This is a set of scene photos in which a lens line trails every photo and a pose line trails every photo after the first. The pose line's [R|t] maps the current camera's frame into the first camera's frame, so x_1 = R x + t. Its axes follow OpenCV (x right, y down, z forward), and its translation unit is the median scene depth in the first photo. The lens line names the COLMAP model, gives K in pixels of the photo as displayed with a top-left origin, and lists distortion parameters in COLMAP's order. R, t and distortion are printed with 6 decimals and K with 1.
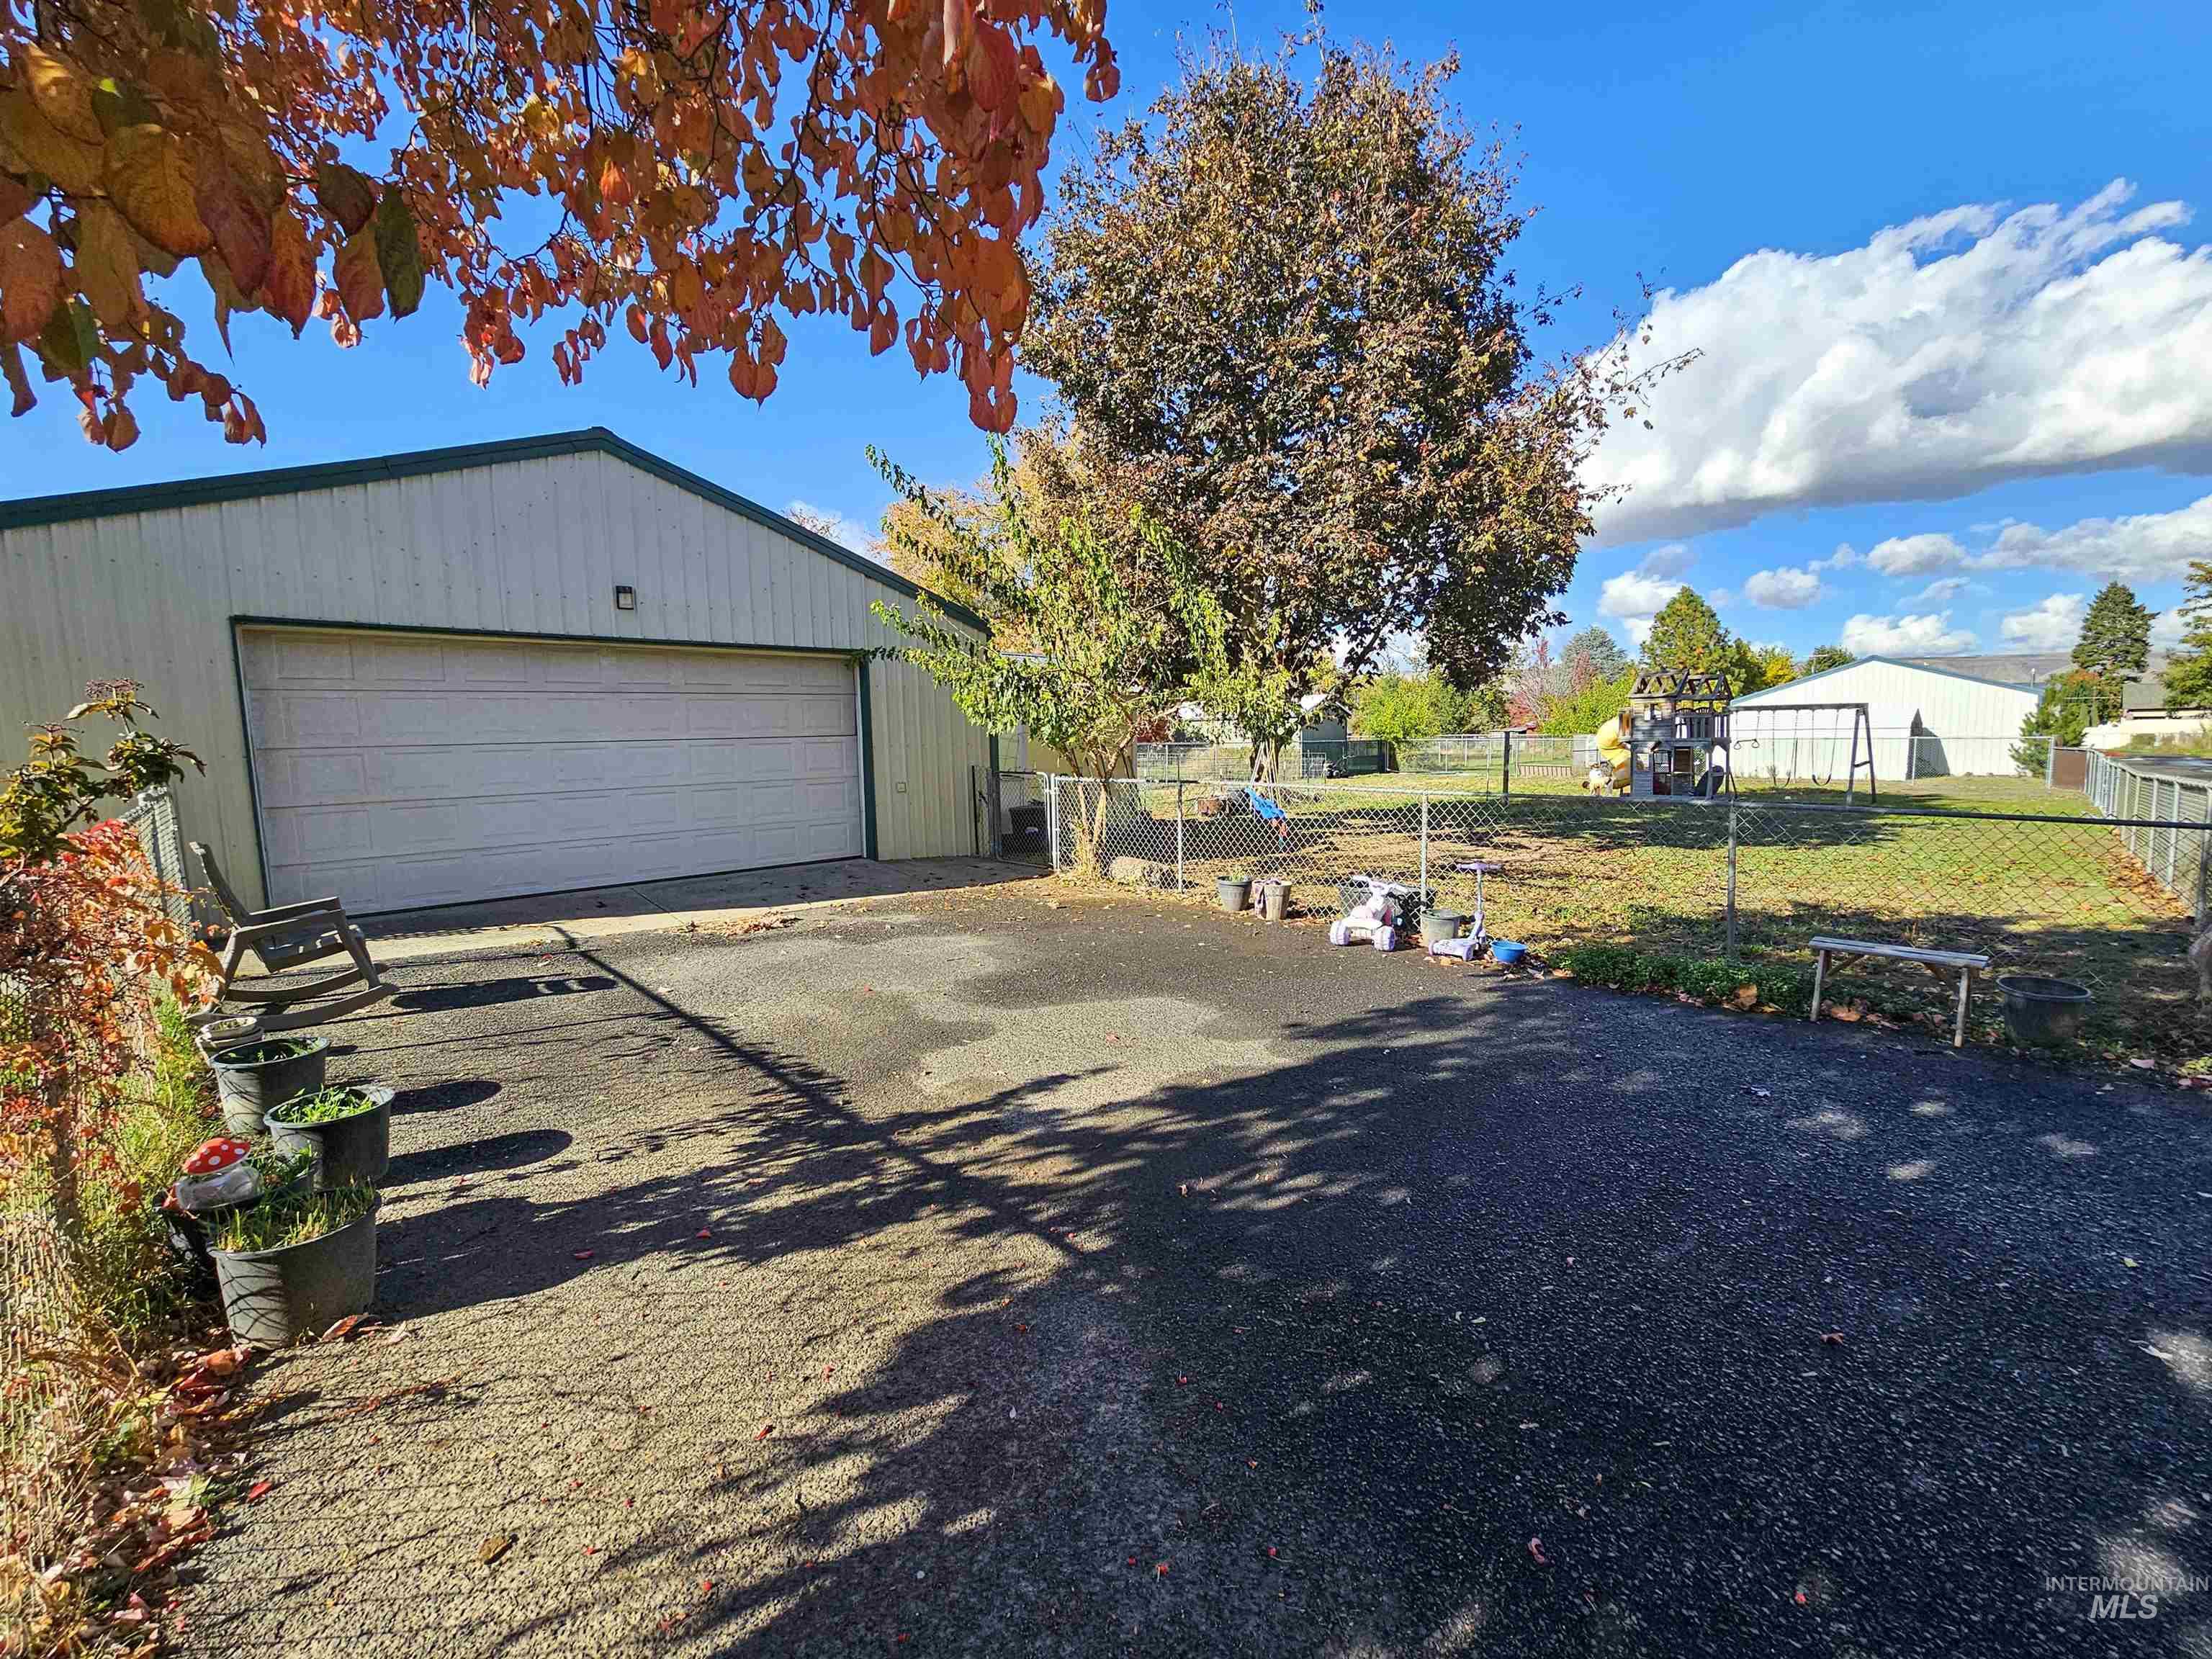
lens RADIAL K [[931.1, 0, 1100.0], [0, 931.1, 831.3], [0, 0, 1]] dist [0.002774, 0.000201]
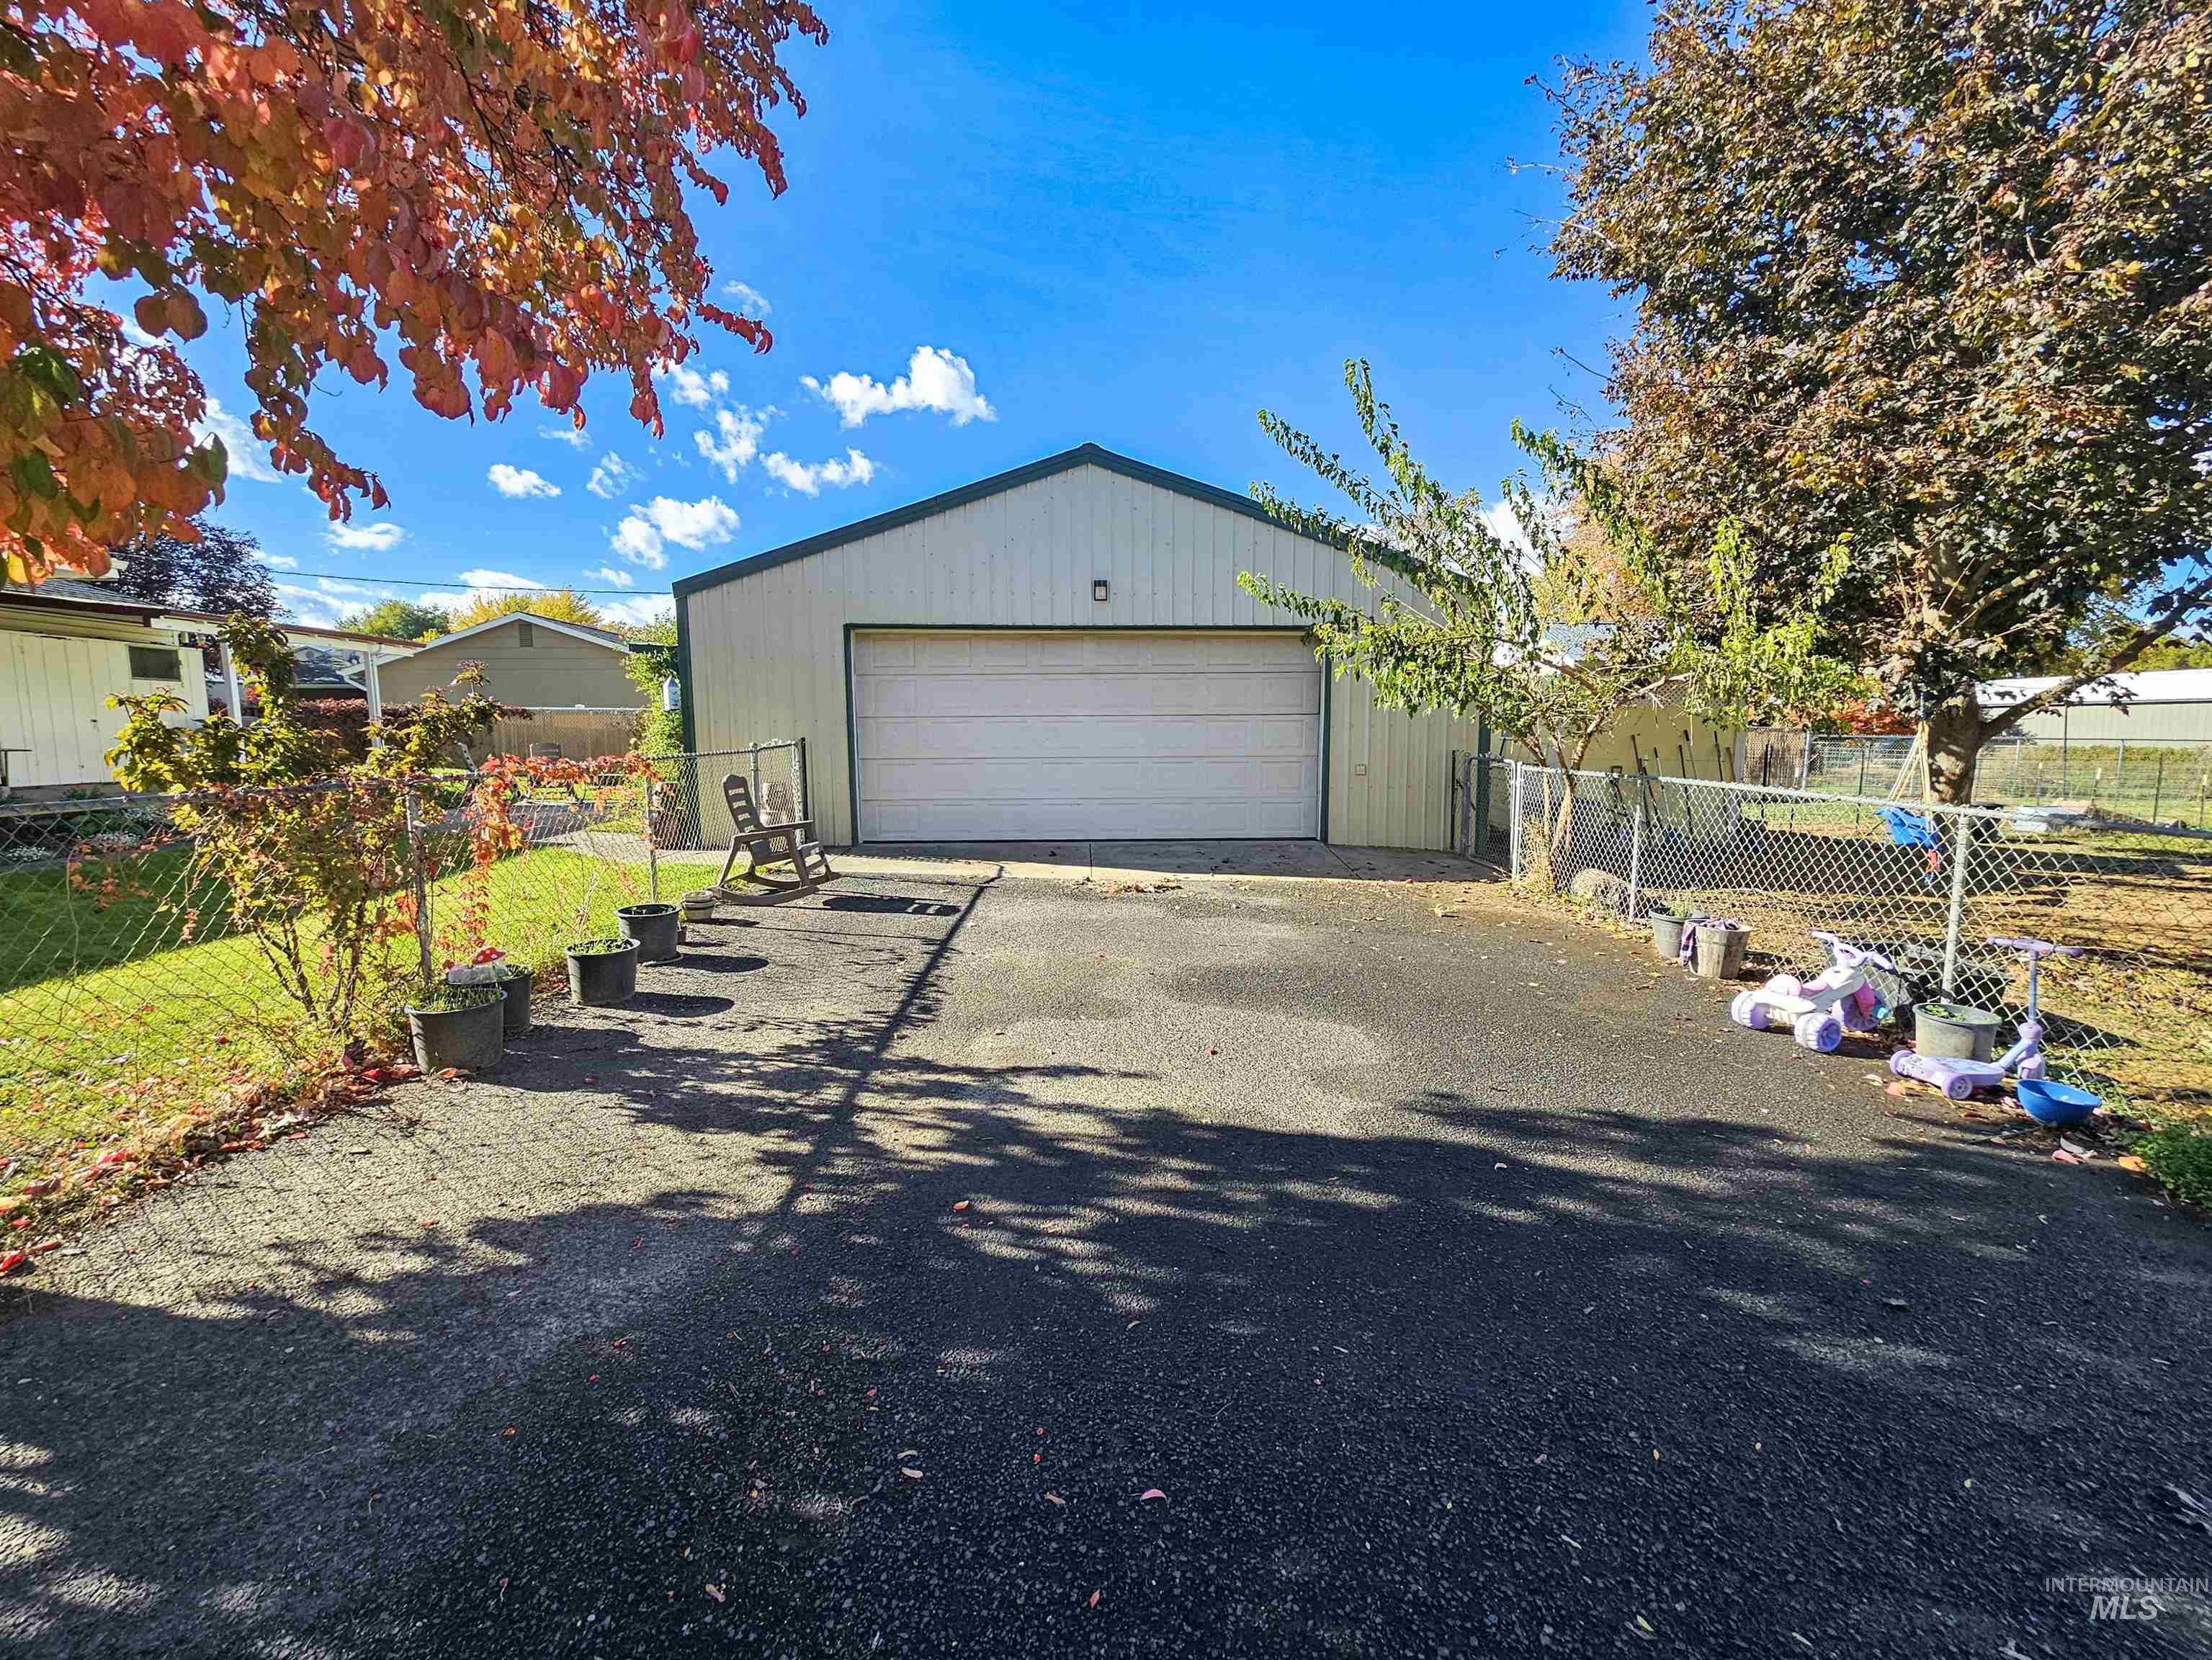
lens RADIAL K [[931.3, 0, 1100.0], [0, 931.3, 831.8], [0, 0, 1]] dist [0.002774, 0.000201]
pose [[0.753085, 0.093871, -0.651192, 0.443807], [-0.082447, 0.995432, 0.048146, -0.016960], [0.652736, 0.017431, 0.757385, 0.231922]]
